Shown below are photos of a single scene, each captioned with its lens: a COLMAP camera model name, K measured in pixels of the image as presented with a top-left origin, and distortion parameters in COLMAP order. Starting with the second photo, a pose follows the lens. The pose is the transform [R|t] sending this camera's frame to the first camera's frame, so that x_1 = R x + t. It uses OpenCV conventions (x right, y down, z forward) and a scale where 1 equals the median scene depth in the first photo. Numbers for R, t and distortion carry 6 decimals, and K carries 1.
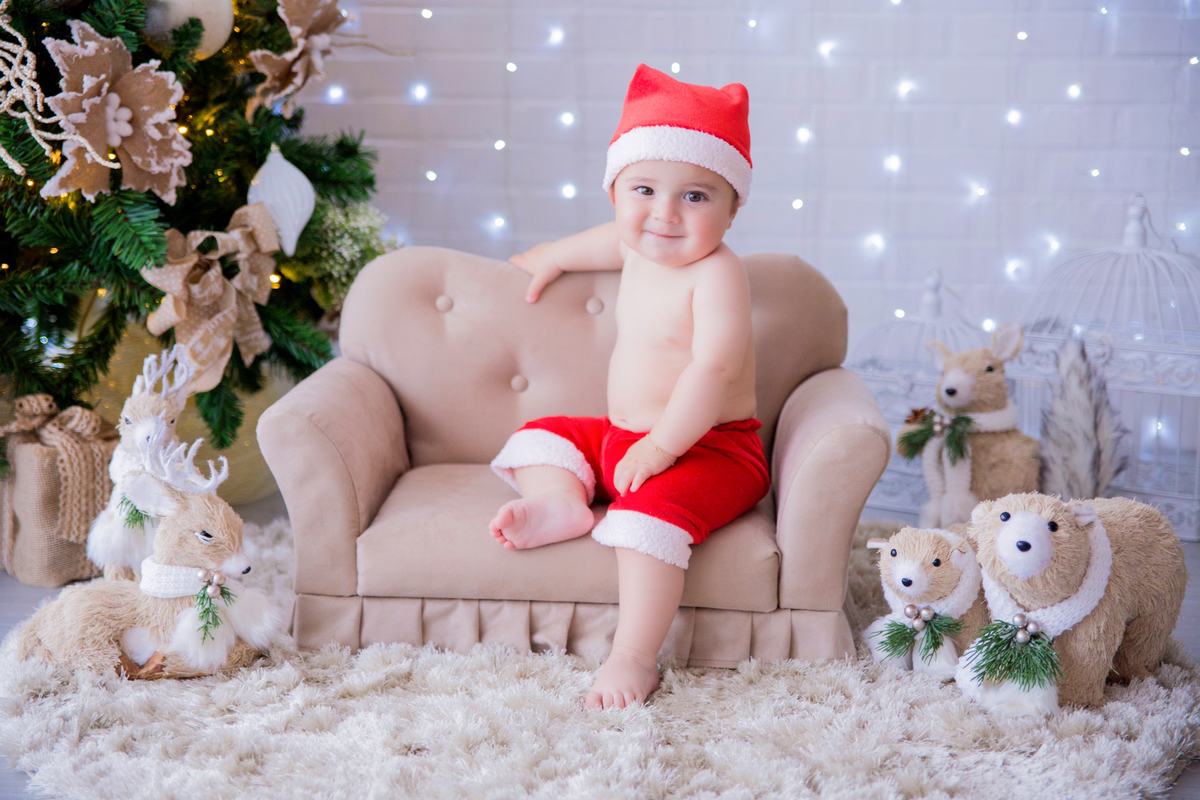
lens RADIAL K [[2009.5, 0, 600.0], [0, 2009.5, 400.0], [0, 0, 1]] dist [0.178397, 0.064978]
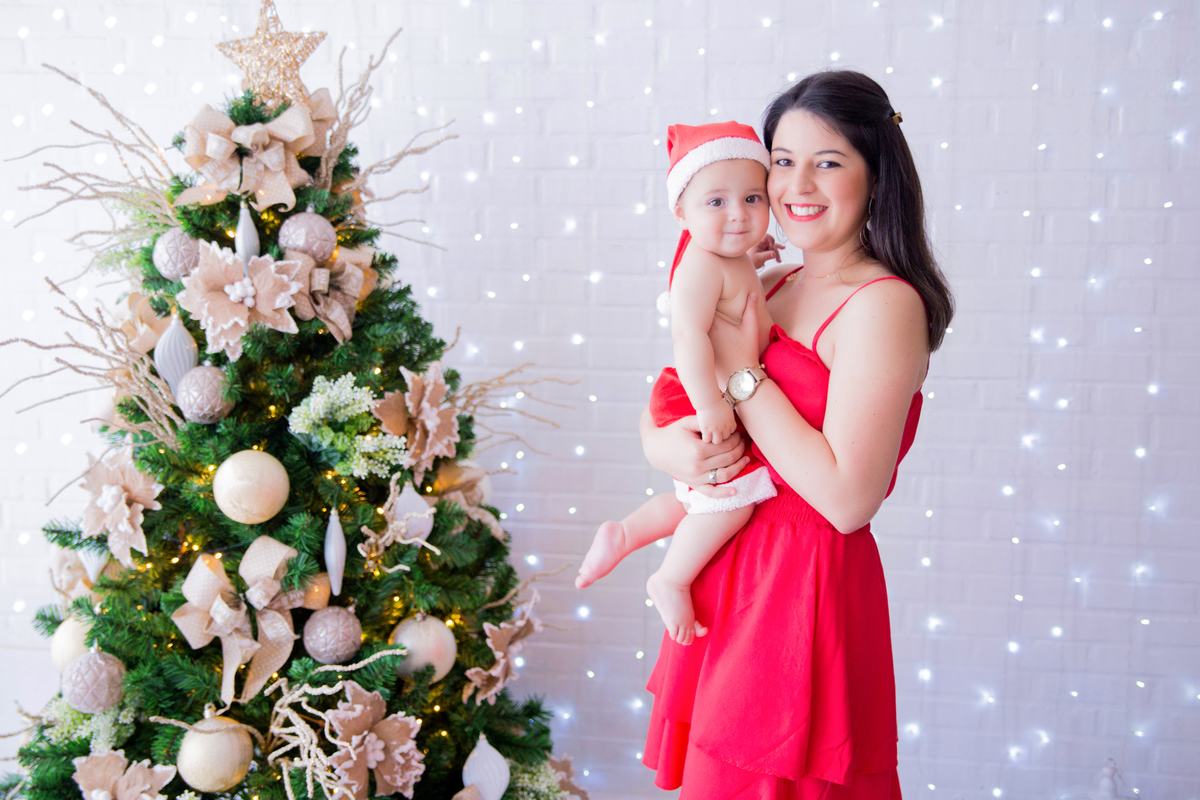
lens RADIAL K [[1401.1, 0, 600.0], [0, 1401.1, 400.0], [0, 0, 1]] dist [-0.005988, 0.159424]
pose [[0.997144, 0.006109, -0.075270, -0.007621], [-0.010637, 0.998148, -0.059893, -0.313202], [0.074764, 0.060523, 0.995363, 0.022408]]
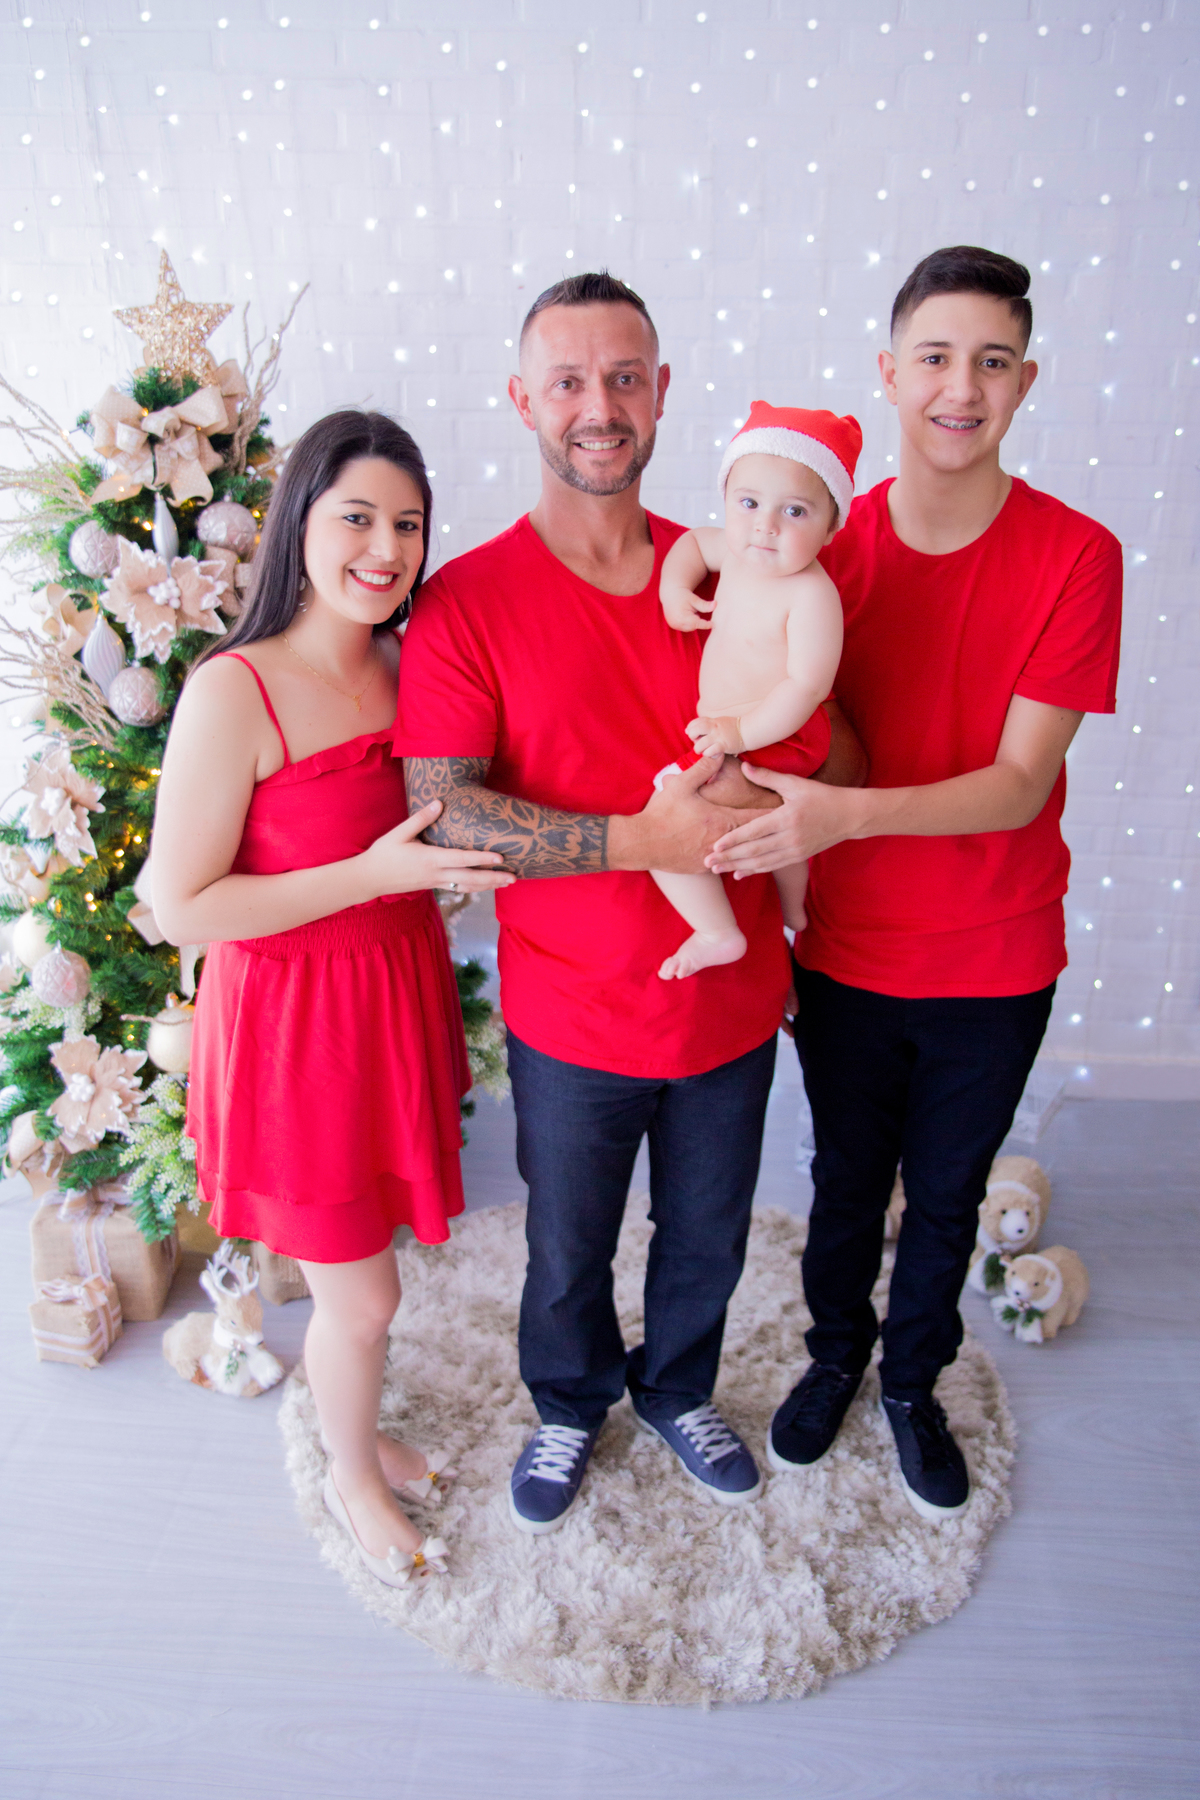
lens RADIAL K [[1518.1, 0, 606.2], [0, 1518.1, 916.4], [0, 0, 1]] dist [-0.098976, 0.098270]
pose [[0.999984, -0.001612, -0.005474, -0.023567], [0.002782, 0.975266, 0.221018, -0.452726], [0.004982, -0.221030, 0.975254, -0.077715]]
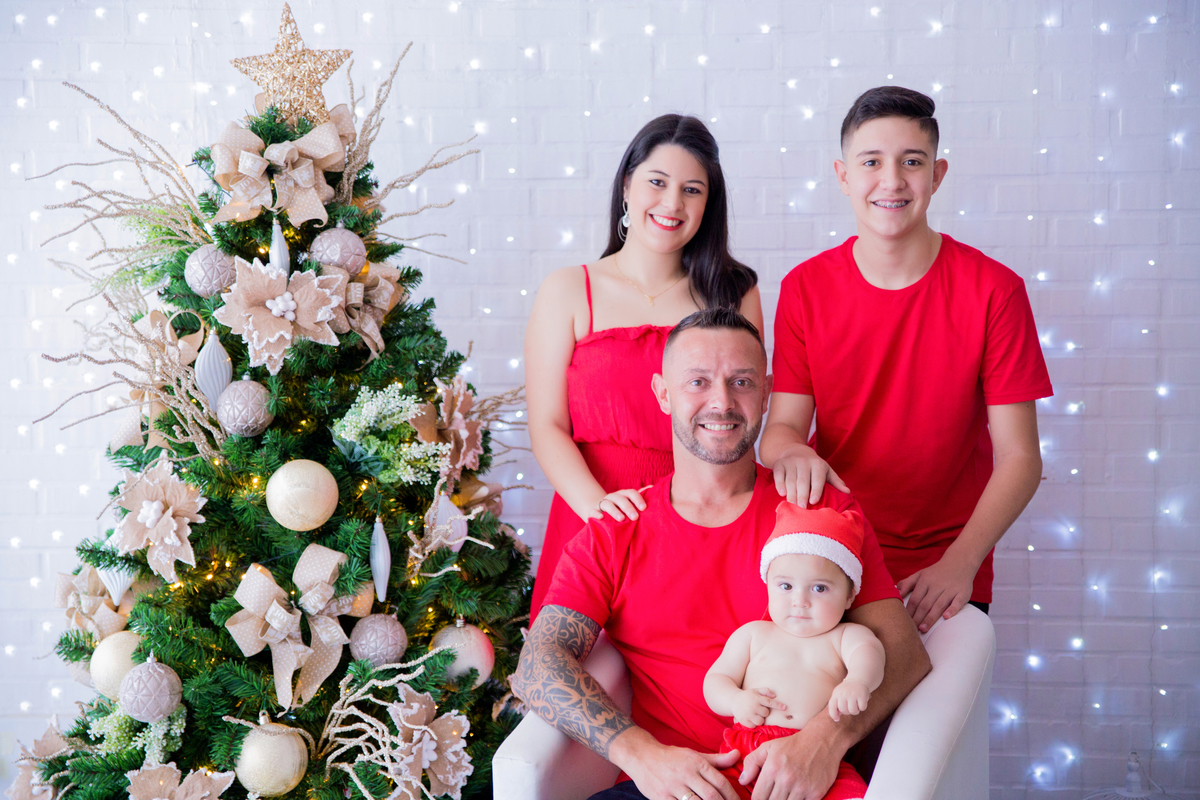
lens RADIAL K [[2009.5, 0, 600.0], [0, 2009.5, 400.0], [0, 0, 1]] dist [0.178397, 0.064978]
pose [[0.999699, -0.019910, 0.014350, -0.125221], [0.021289, 0.994412, -0.103401, -0.225918], [-0.012211, 0.103675, 0.994536, -0.445750]]
